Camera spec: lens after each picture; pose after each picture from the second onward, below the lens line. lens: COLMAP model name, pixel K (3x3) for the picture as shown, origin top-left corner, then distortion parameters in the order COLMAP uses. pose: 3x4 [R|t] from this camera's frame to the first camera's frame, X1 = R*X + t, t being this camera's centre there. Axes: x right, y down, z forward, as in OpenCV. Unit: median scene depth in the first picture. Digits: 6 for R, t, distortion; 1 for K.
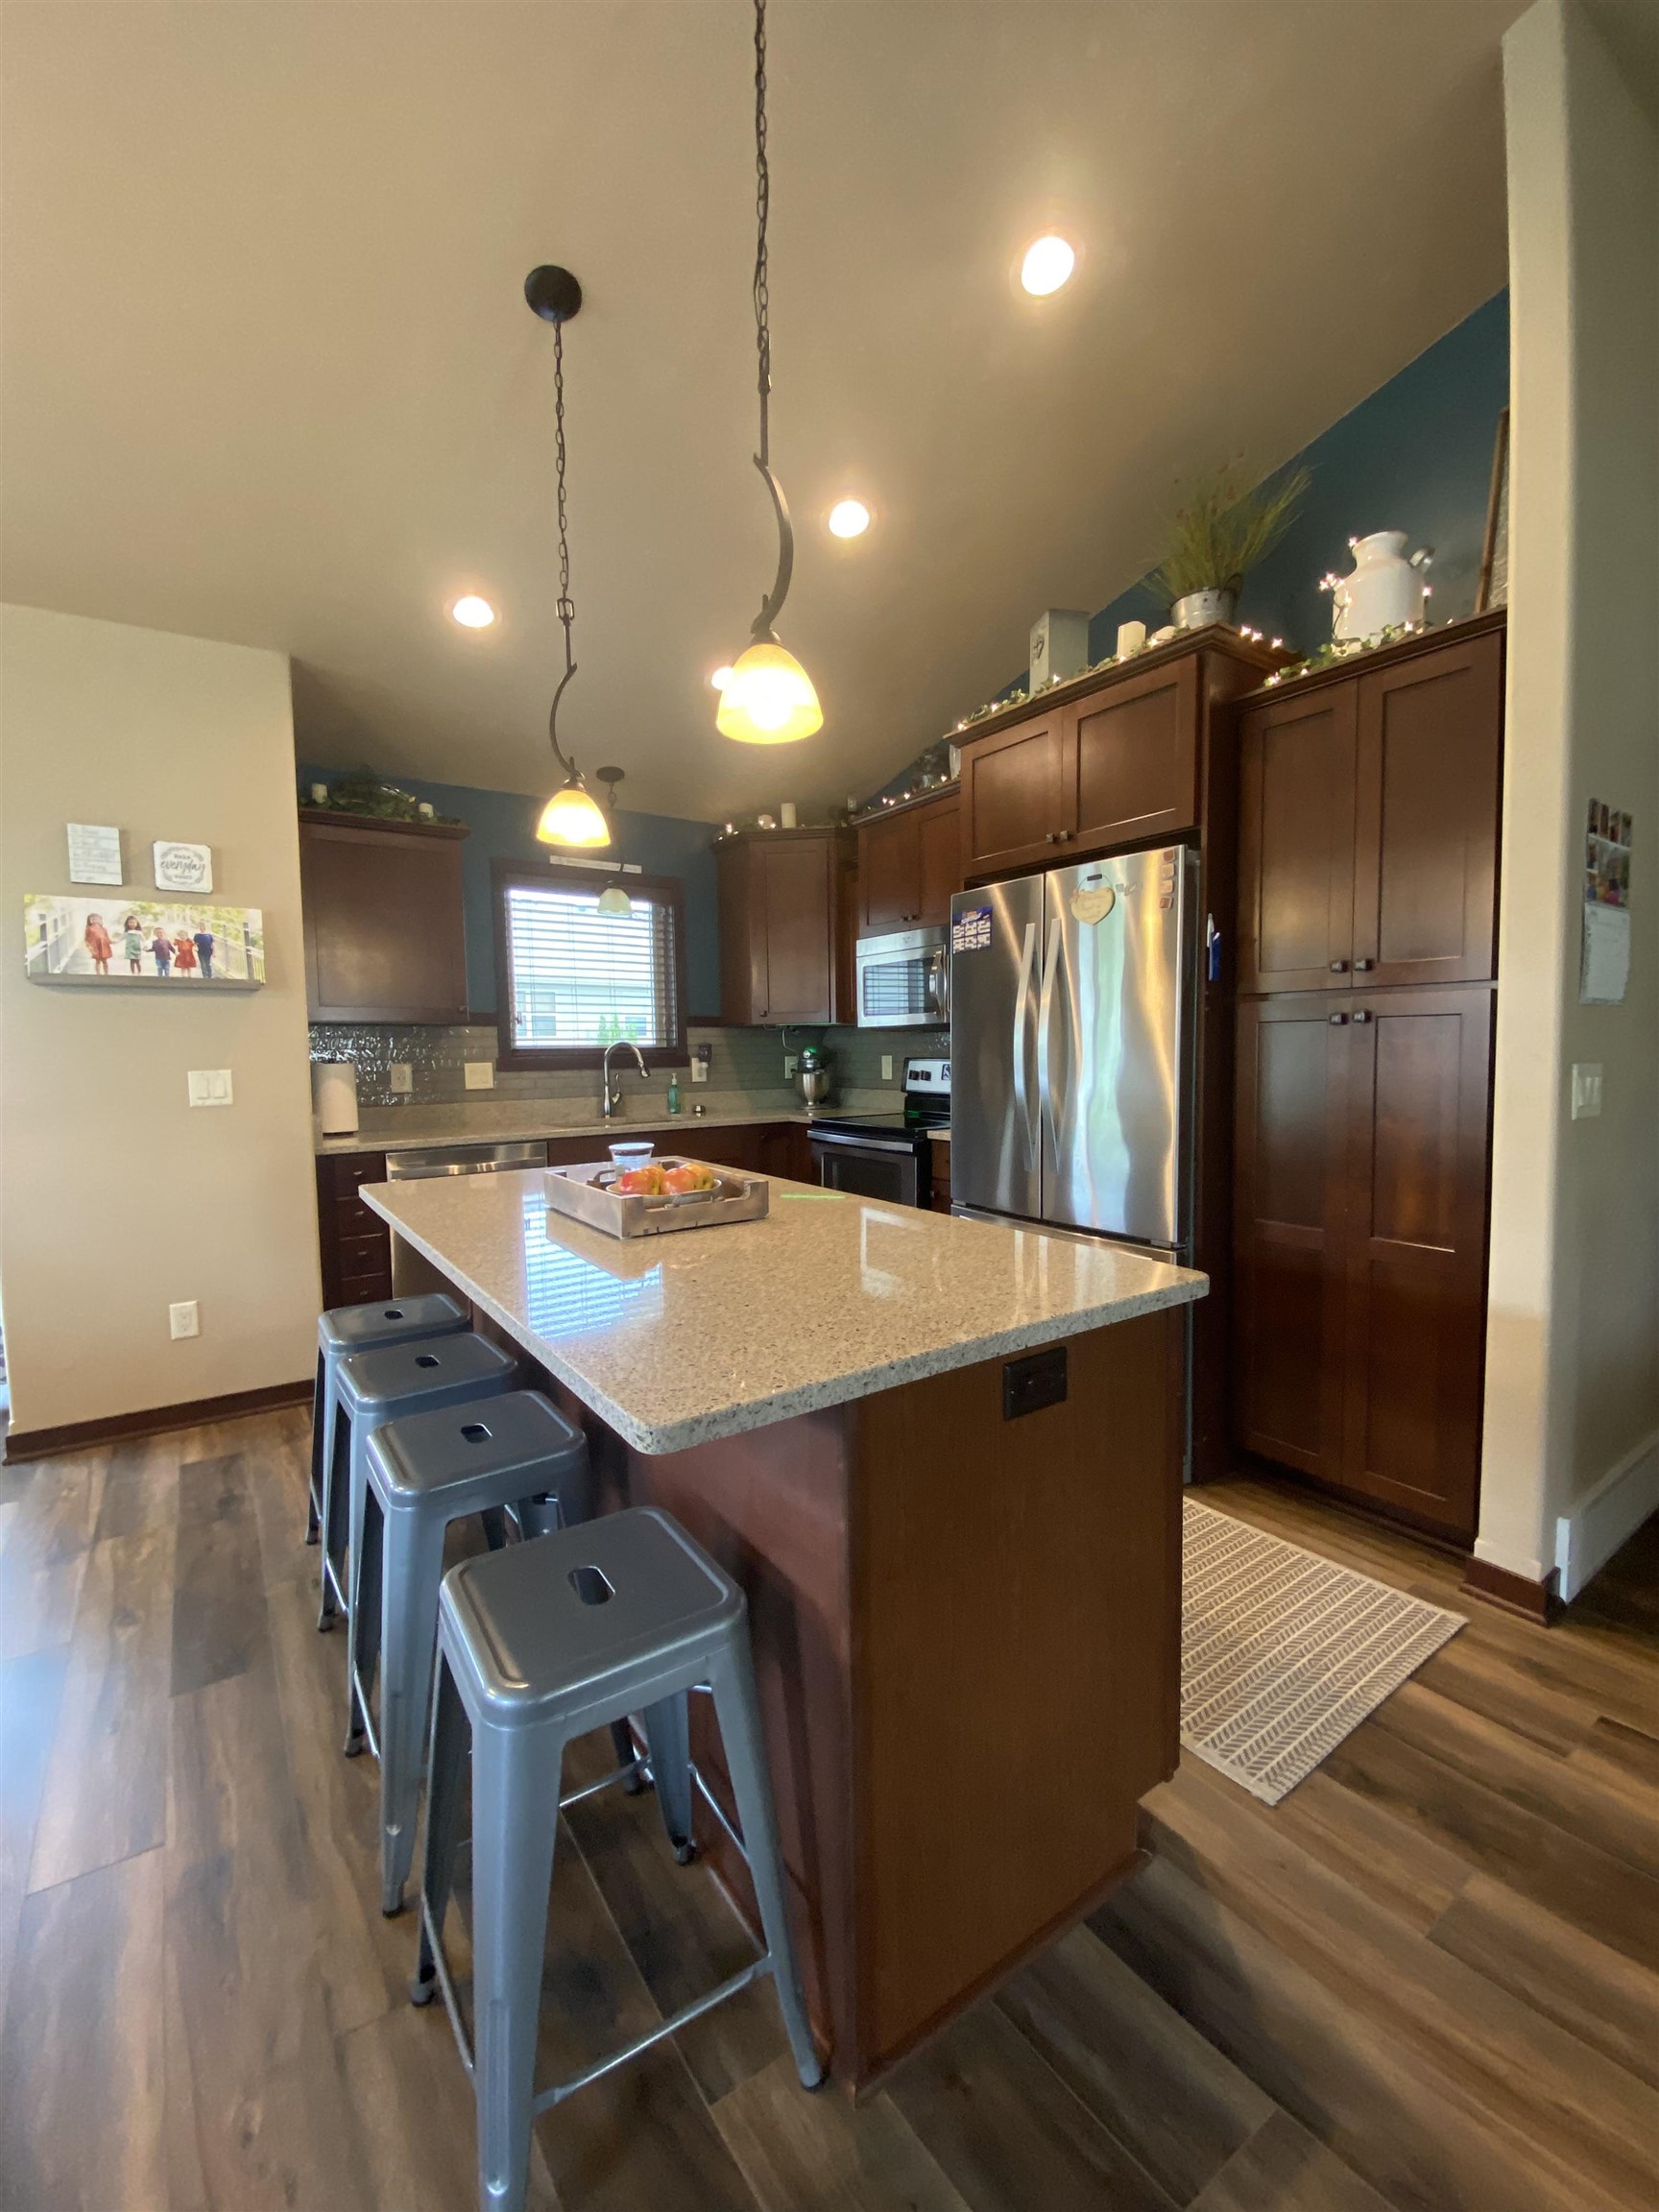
lens RADIAL K [[891.8, 0, 827.4], [0, 891.8, 1107.8], [0, 0, 1]] dist [0.010091, -0.014045]
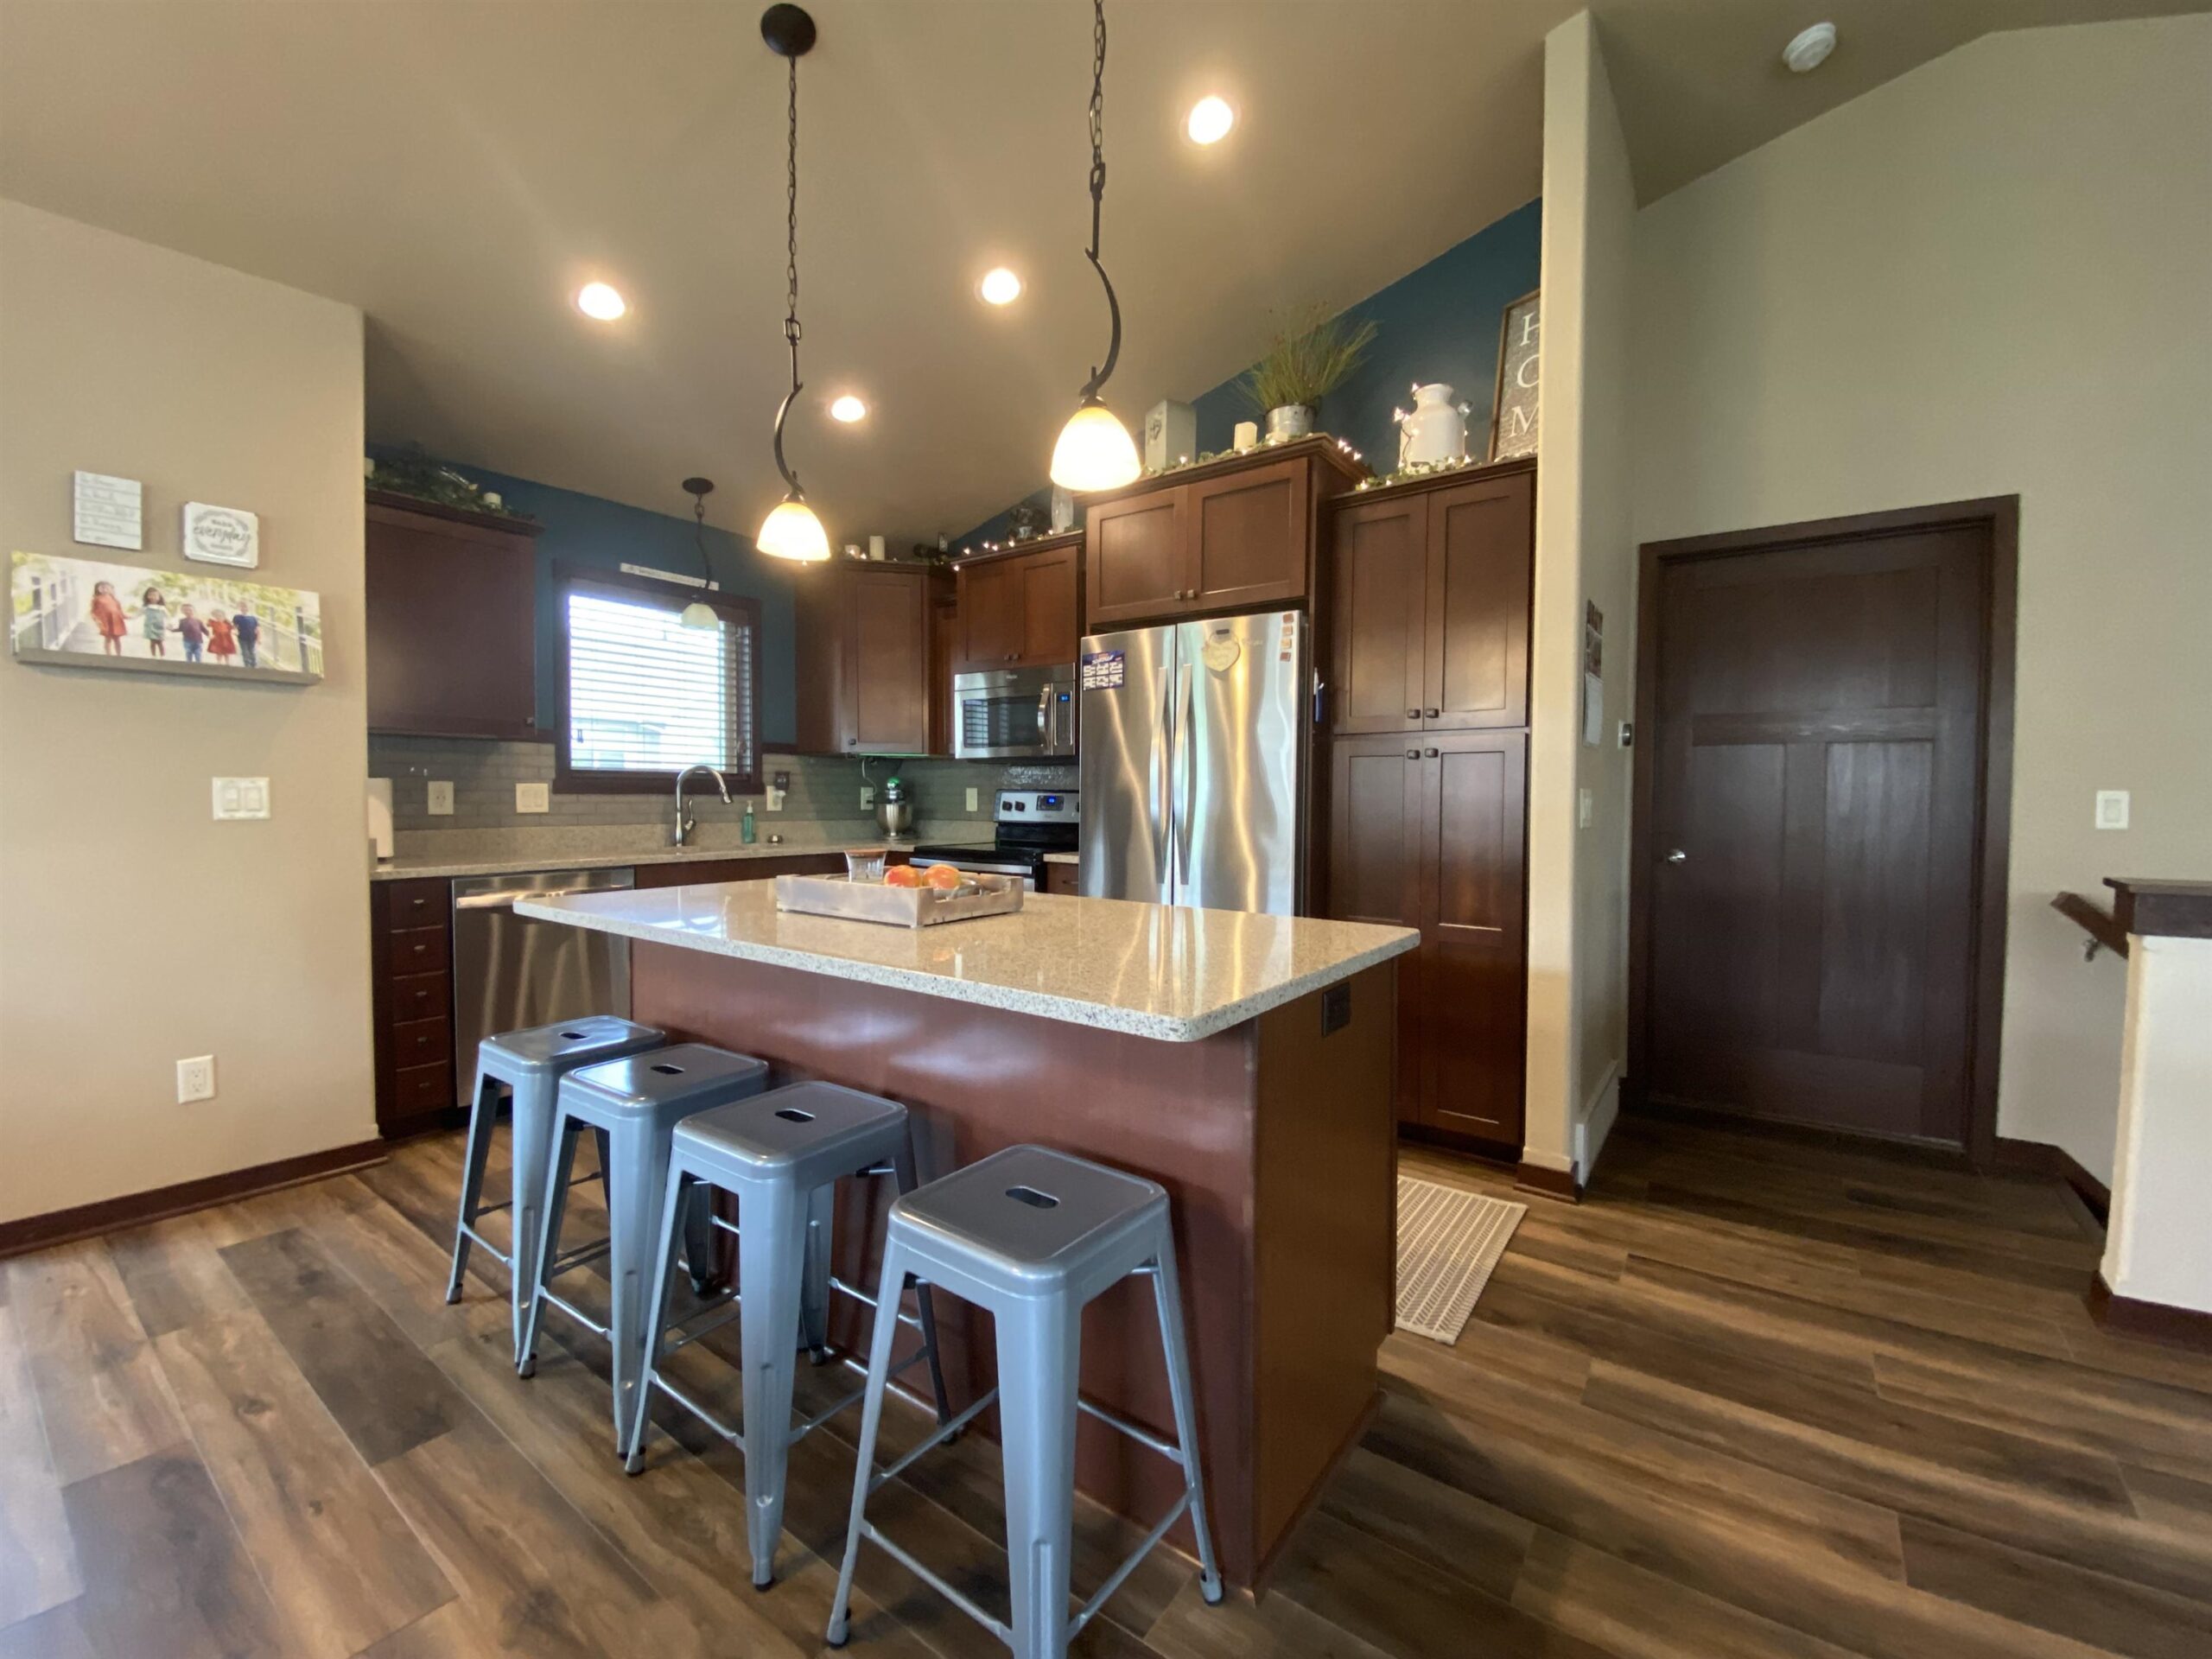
lens RADIAL K [[891.8, 0, 1099.4], [0, 891.8, 825.8], [0, 0, 1]] dist [0.010091, -0.014045]
pose [[0.948185, 0.009156, 0.317588, -0.233213], [0.001634, 0.999431, -0.033692, 0.039788], [-0.317716, 0.032465, 0.947630, -0.056061]]
